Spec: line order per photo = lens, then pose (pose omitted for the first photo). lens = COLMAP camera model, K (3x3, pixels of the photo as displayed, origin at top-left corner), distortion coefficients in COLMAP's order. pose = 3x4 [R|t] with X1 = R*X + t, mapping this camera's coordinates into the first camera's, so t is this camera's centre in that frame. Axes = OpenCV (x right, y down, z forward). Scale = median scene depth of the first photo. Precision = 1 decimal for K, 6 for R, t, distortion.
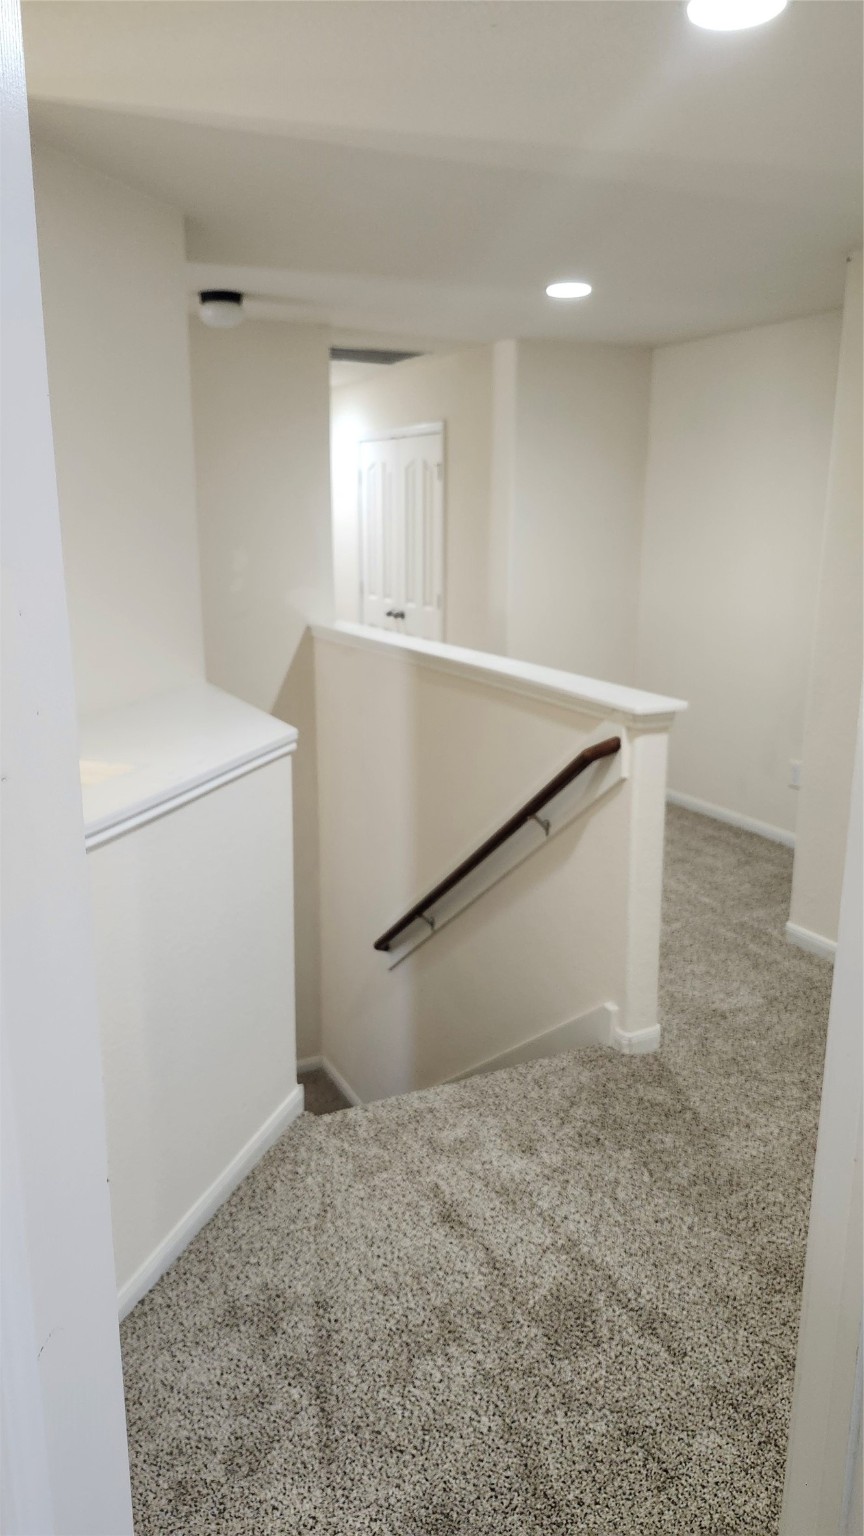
lens RADIAL K [[1050.6, 0, 432.0], [0, 1050.6, 768.0], [0, 0, 1]] dist [0.080461, -0.083265]
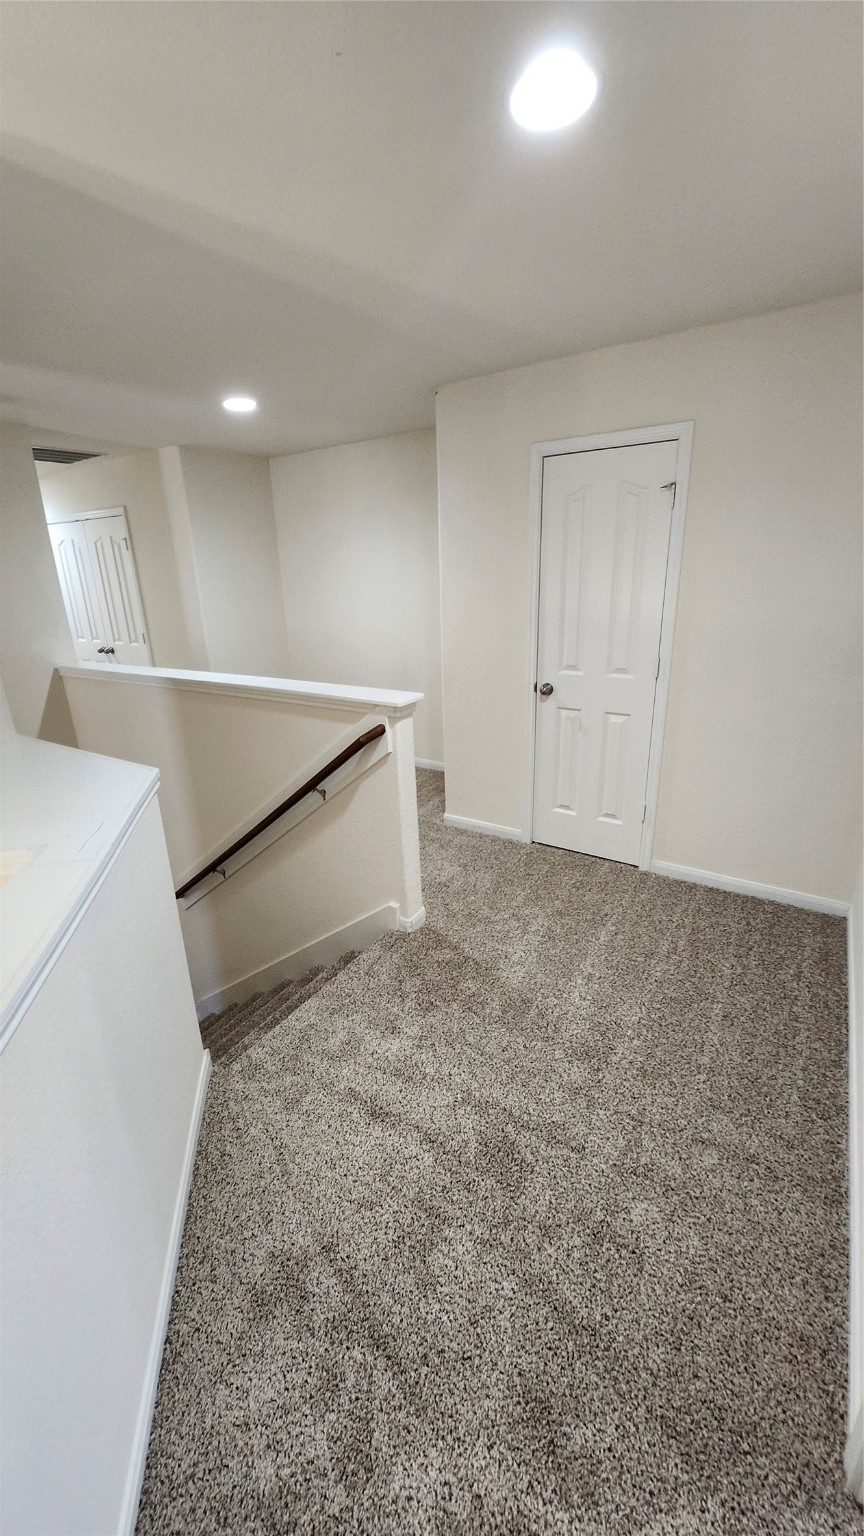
lens RADIAL K [[604.0, 0, 432.0], [0, 604.0, 768.0], [0, 0, 1]] dist [0.000580, 0.000249]
pose [[0.870596, -0.192595, 0.452735, -0.160273], [0.156337, 0.980797, 0.116604, -0.063604], [-0.466499, -0.030735, 0.883988, 0.287979]]
